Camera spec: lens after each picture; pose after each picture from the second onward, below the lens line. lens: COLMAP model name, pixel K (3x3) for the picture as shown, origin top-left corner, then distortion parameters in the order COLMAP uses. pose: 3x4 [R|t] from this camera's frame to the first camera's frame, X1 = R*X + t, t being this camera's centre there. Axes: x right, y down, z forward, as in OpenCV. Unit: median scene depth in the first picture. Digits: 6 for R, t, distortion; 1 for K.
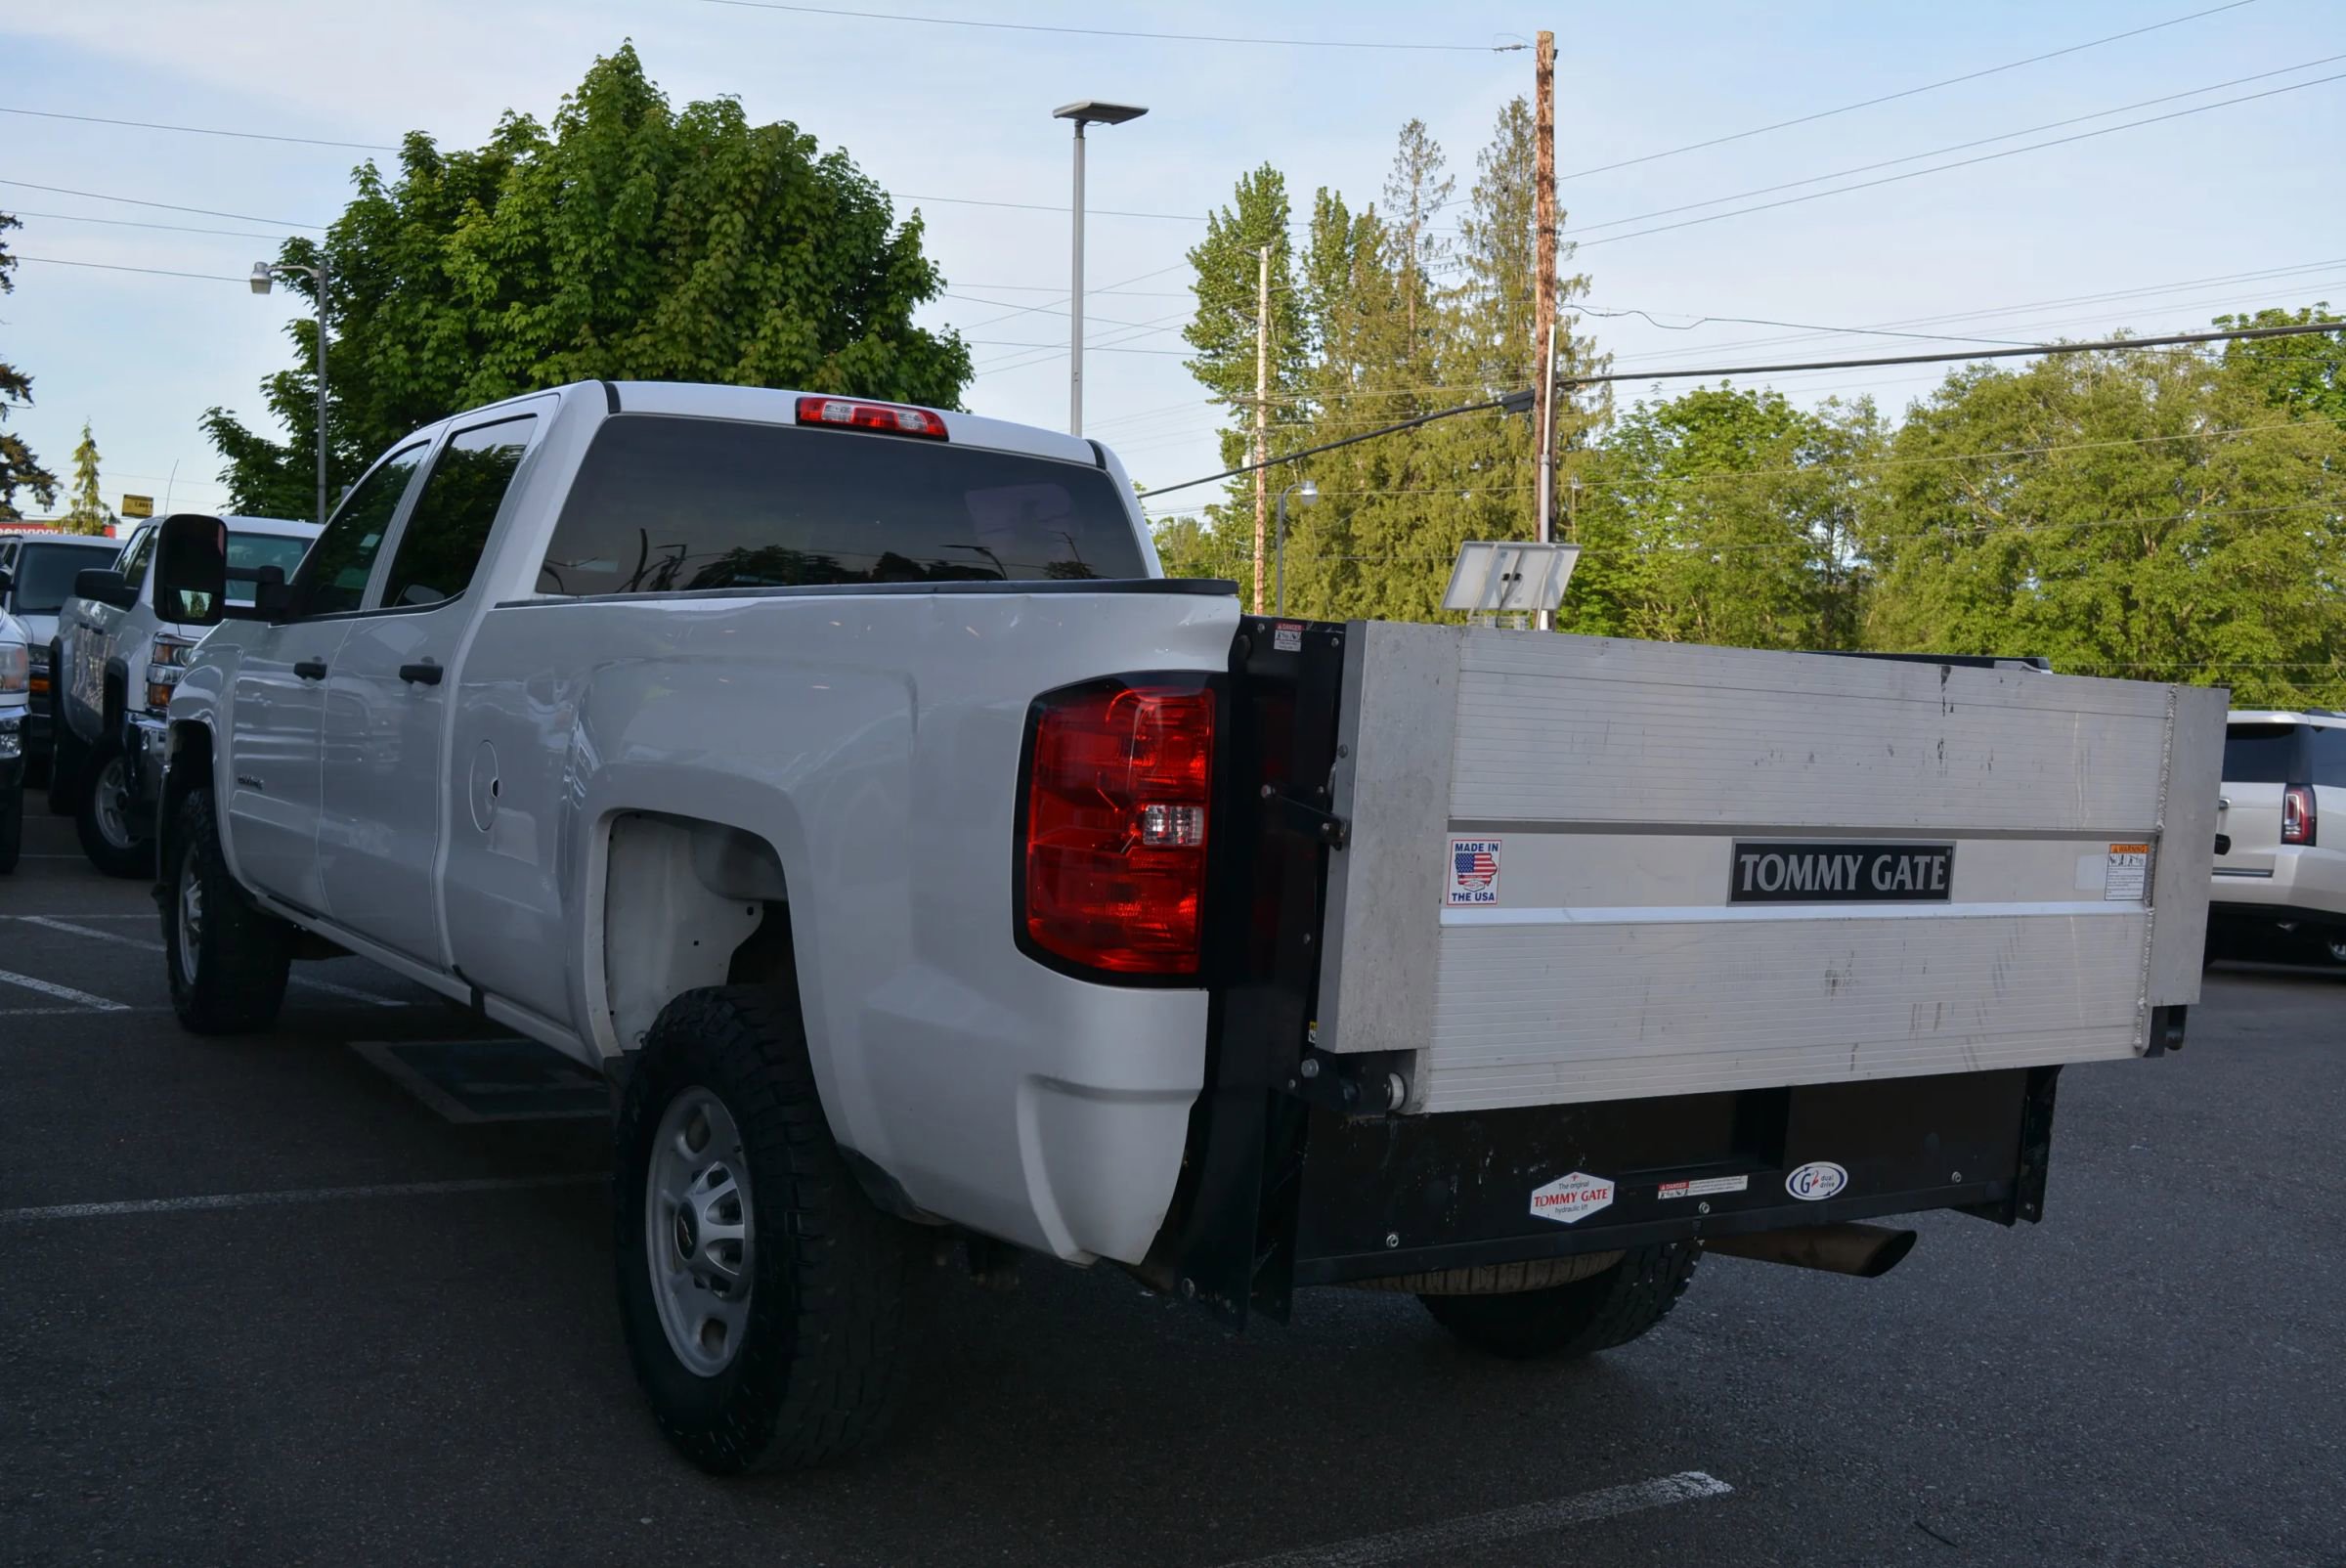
lens RADIAL K [[2351.4, 0, 1168.7], [0, 2351.4, 777.1], [0, 0, 1]] dist [-0.078272, 0.000000]
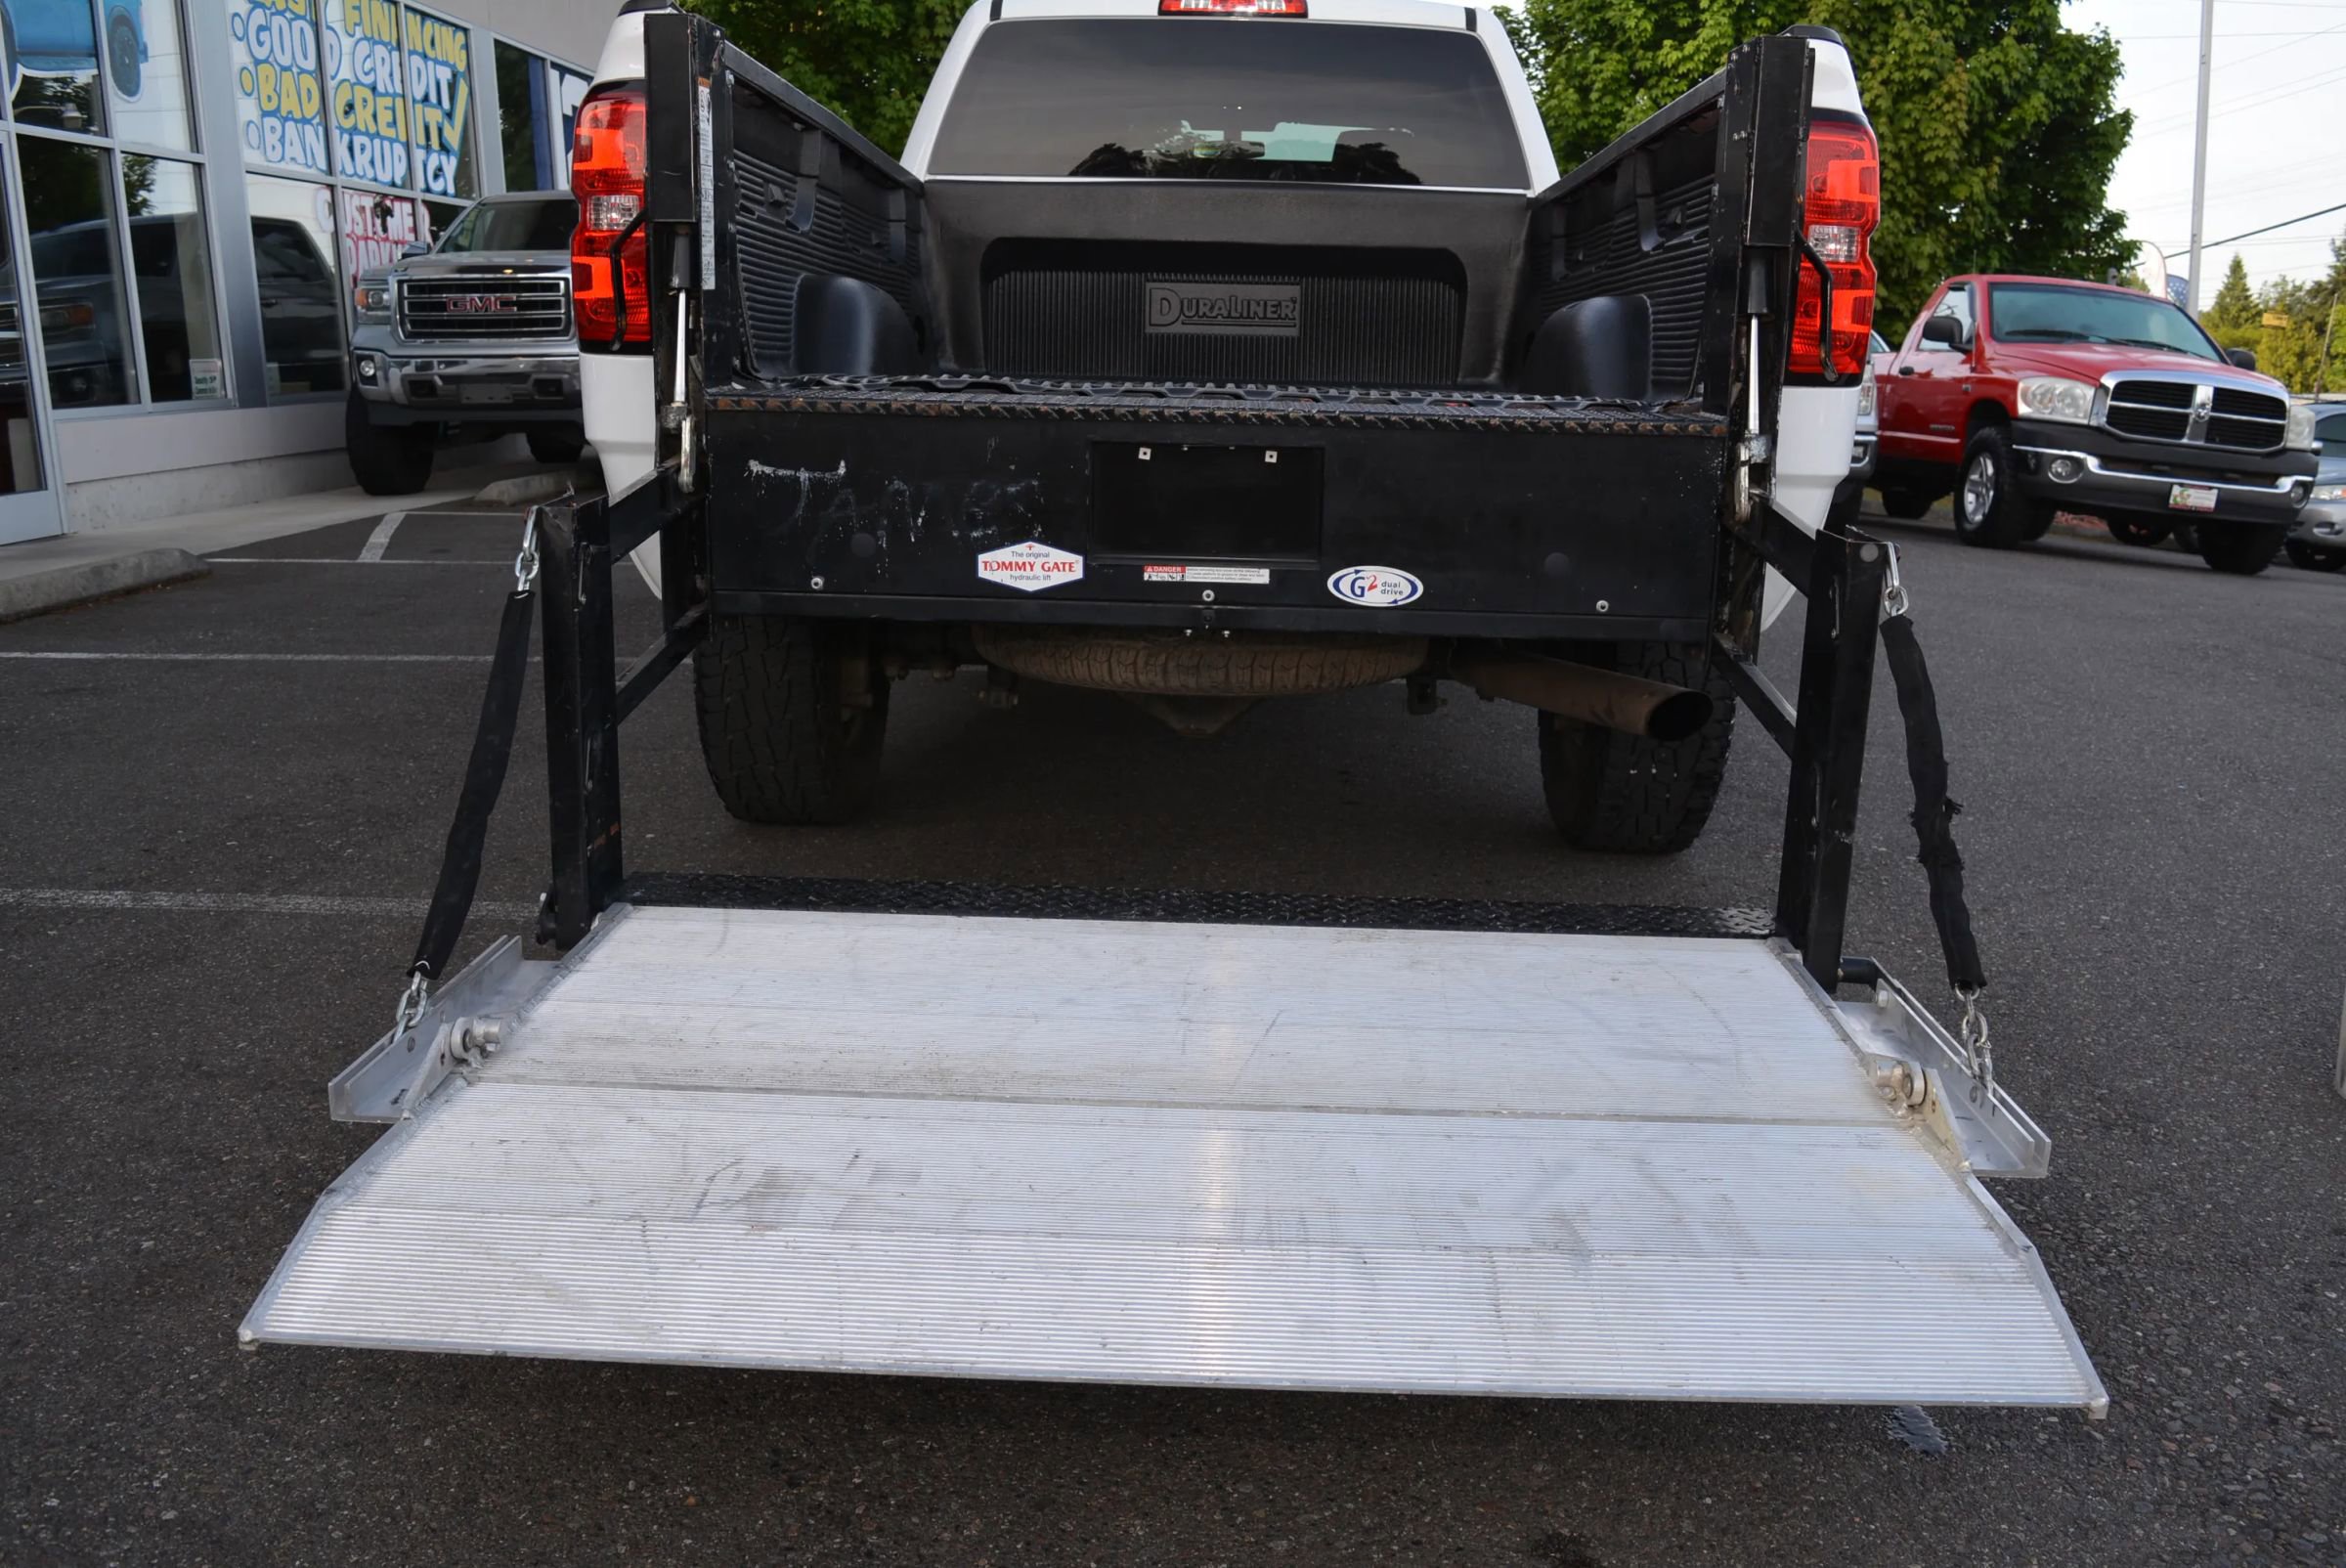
lens RADIAL K [[2020.3, 0, 1134.3], [0, 2020.3, 768.3], [0, 0, 1]] dist [-0.091711, 0.021874]
pose [[0.811273, 0.077923, -0.579452, 0.095726], [-0.000691, 0.991206, 0.132327, 0.019189], [0.584667, -0.106953, 0.804192, 0.036630]]
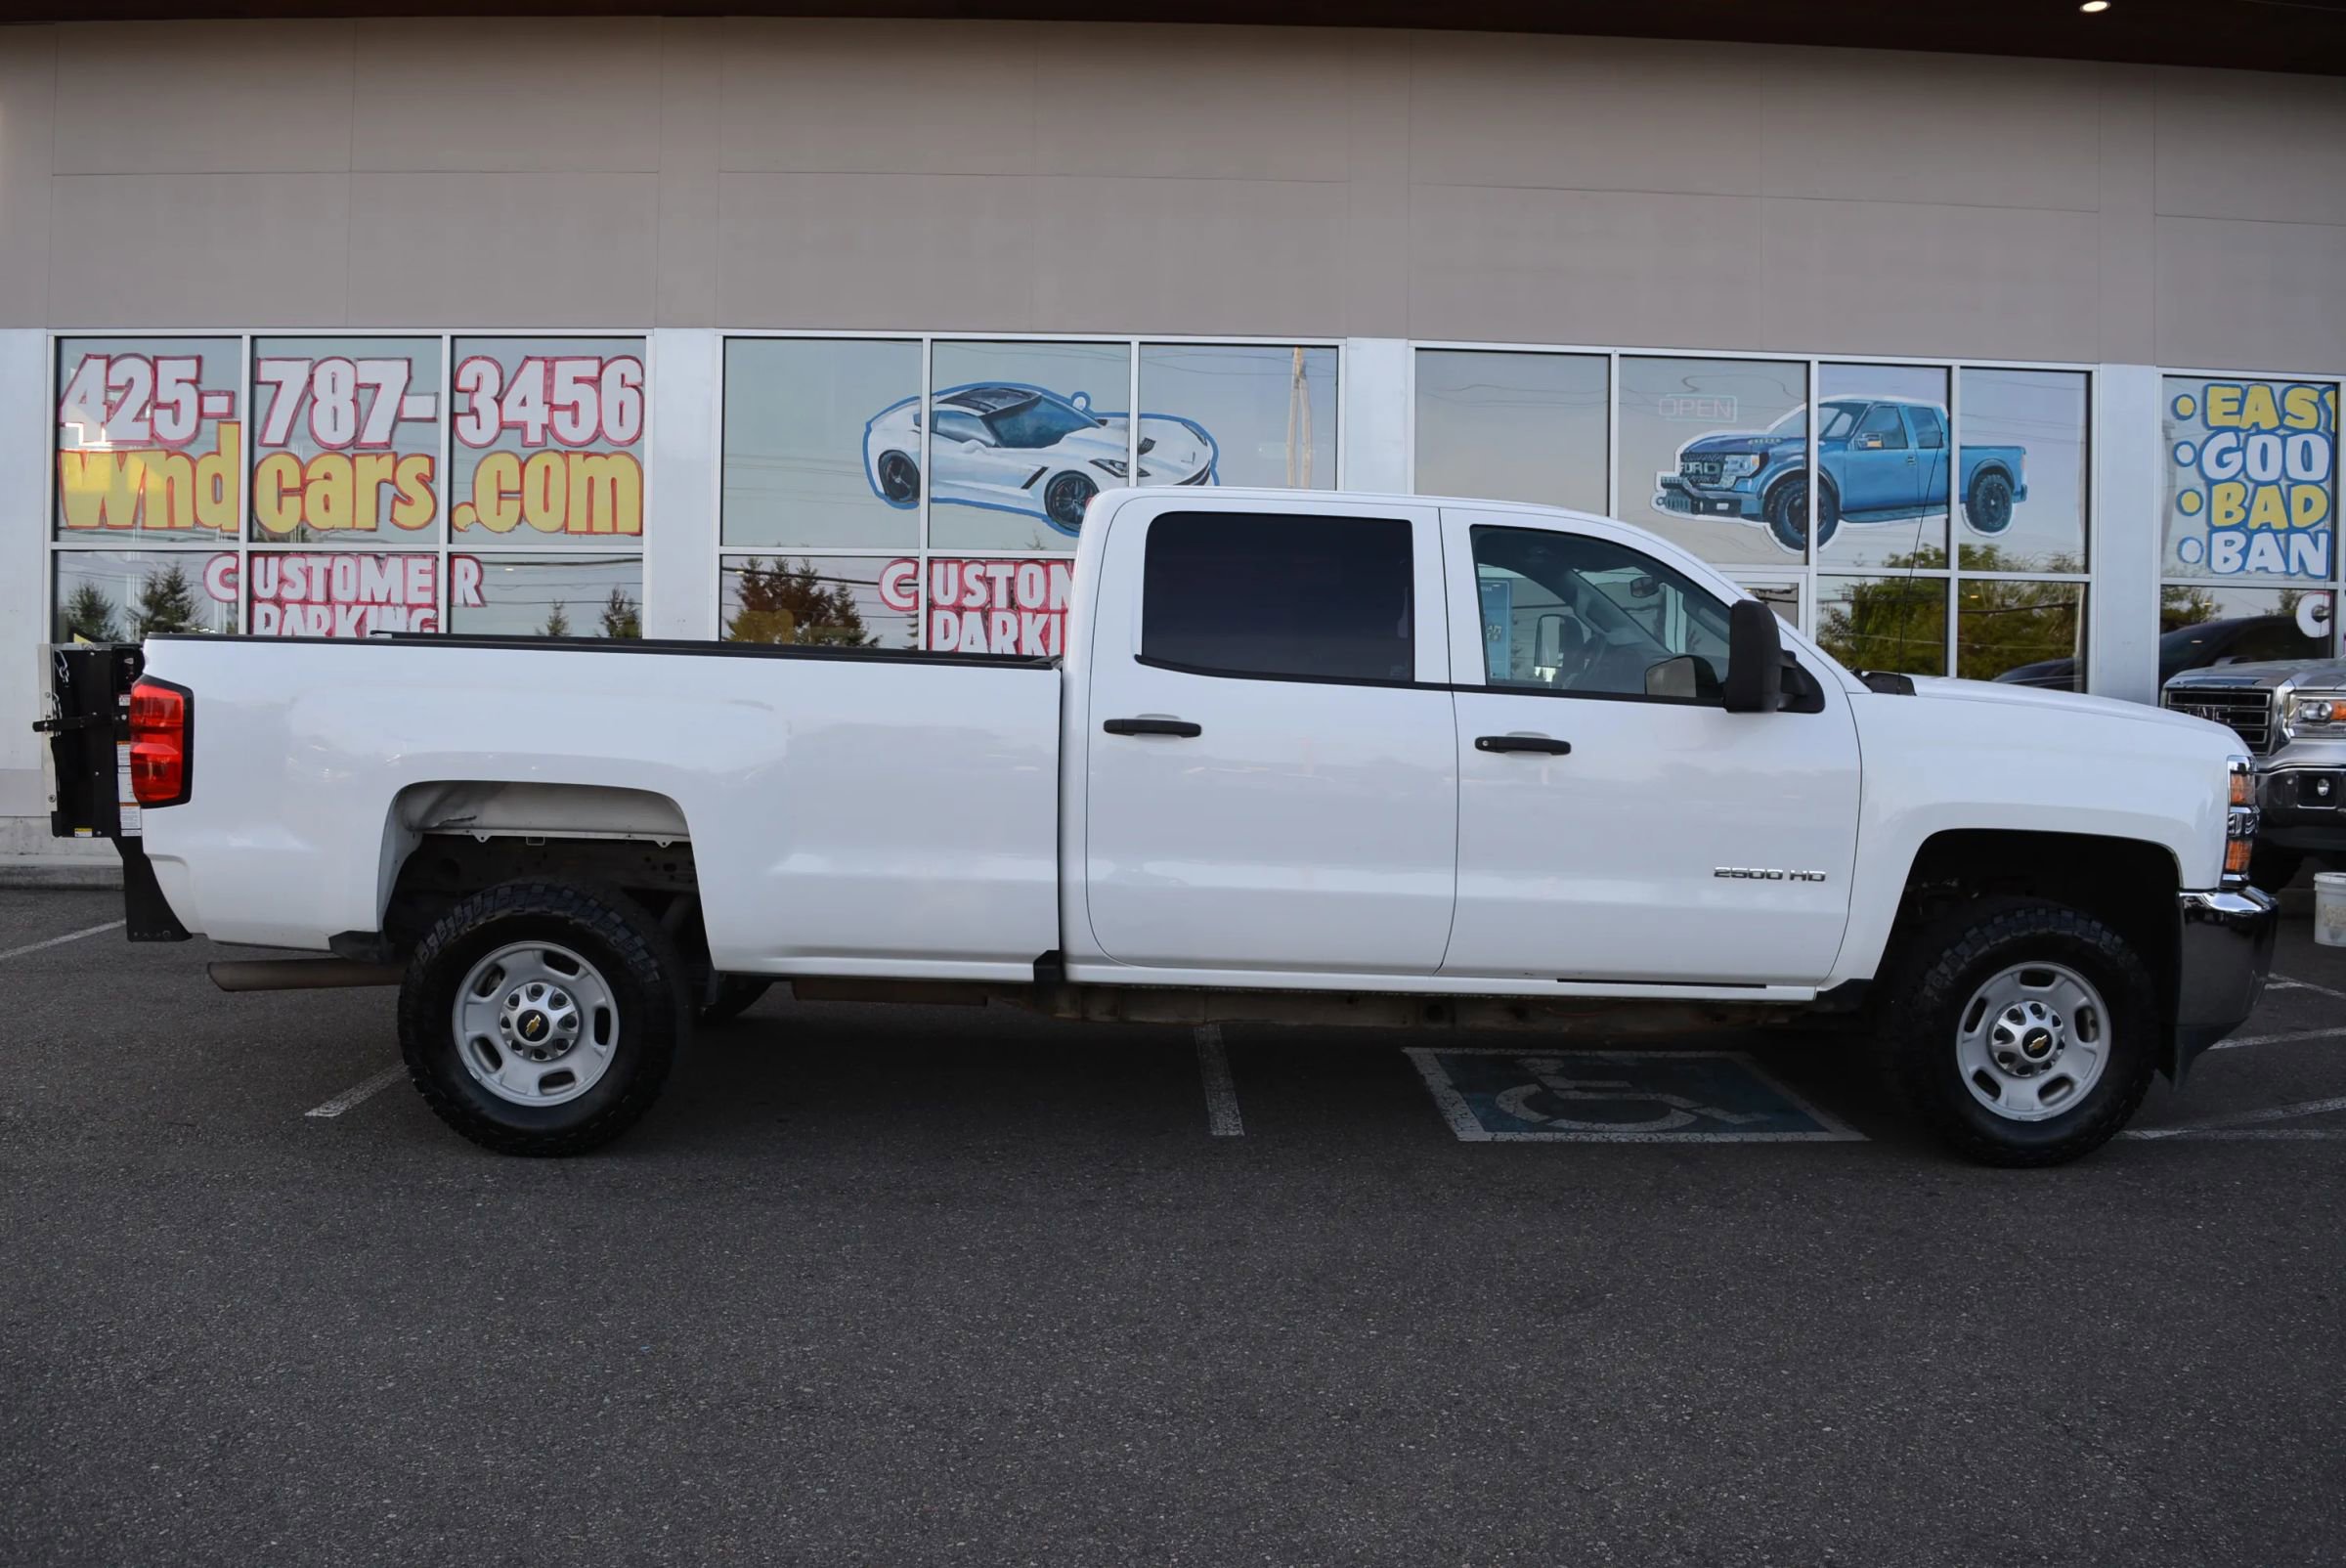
lens RADIAL K [[1860.9, 0, 1249.9], [0, 1860.9, 782.3], [0, 0, 1]] dist [-0.099225, 0.024547]
pose [[-0.520996, -0.006232, -0.853537, 0.171427], [-0.091708, 0.994593, 0.048717, -0.013265], [0.848618, 0.103658, -0.518750, 0.388624]]
